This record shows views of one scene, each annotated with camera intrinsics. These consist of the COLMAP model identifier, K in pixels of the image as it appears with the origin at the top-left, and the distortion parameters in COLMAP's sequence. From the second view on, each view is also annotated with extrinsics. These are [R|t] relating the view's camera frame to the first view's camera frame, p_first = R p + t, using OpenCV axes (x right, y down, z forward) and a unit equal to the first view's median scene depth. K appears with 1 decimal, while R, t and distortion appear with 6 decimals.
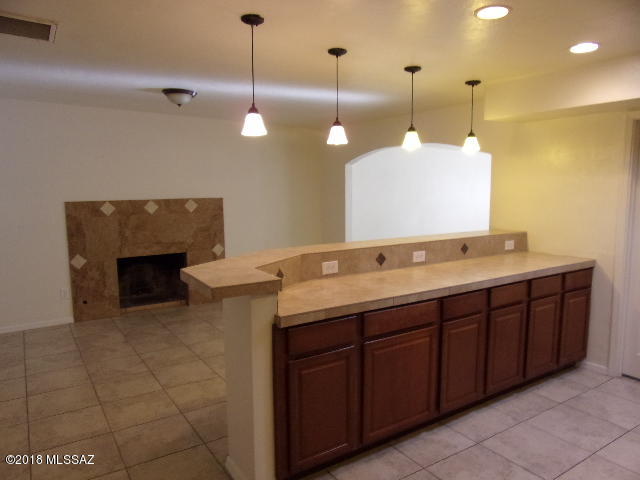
lens RADIAL K [[464.7, 0, 317.3], [0, 464.7, 241.3], [0, 0, 1]] dist [-0.026043, -0.002473]
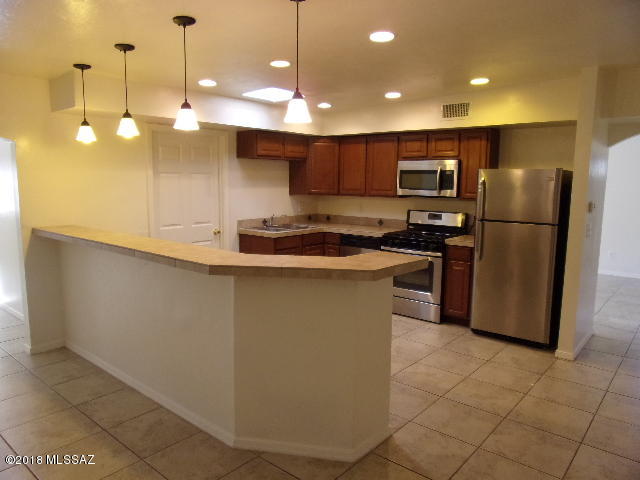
lens RADIAL K [[464.7, 0, 316.7], [0, 464.7, 242.8], [0, 0, 1]] dist [-0.026043, -0.002473]
pose [[-0.275567, -0.128176, 0.952698, -0.704372], [0.107203, 0.980791, 0.162964, -0.096871], [-0.955285, 0.147040, -0.256533, 0.832558]]
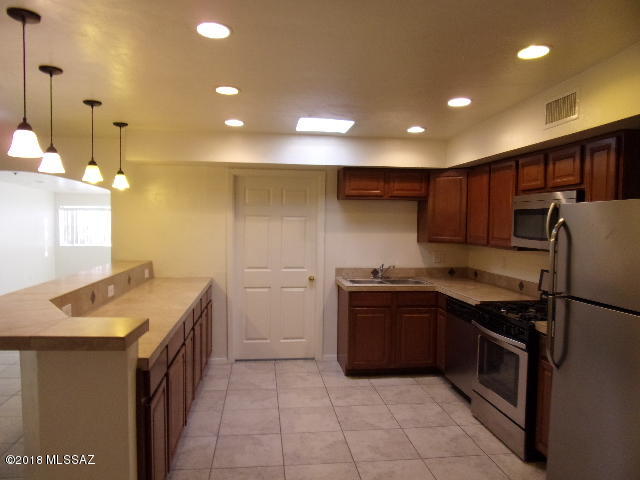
lens RADIAL K [[464.7, 0, 318.2], [0, 464.7, 244.8], [0, 0, 1]] dist [-0.026043, -0.002473]
pose [[0.445307, -0.035964, 0.894655, -0.422647], [0.093395, 0.995608, -0.006465, -0.016198], [-0.890494, 0.086435, 0.446710, 0.137254]]
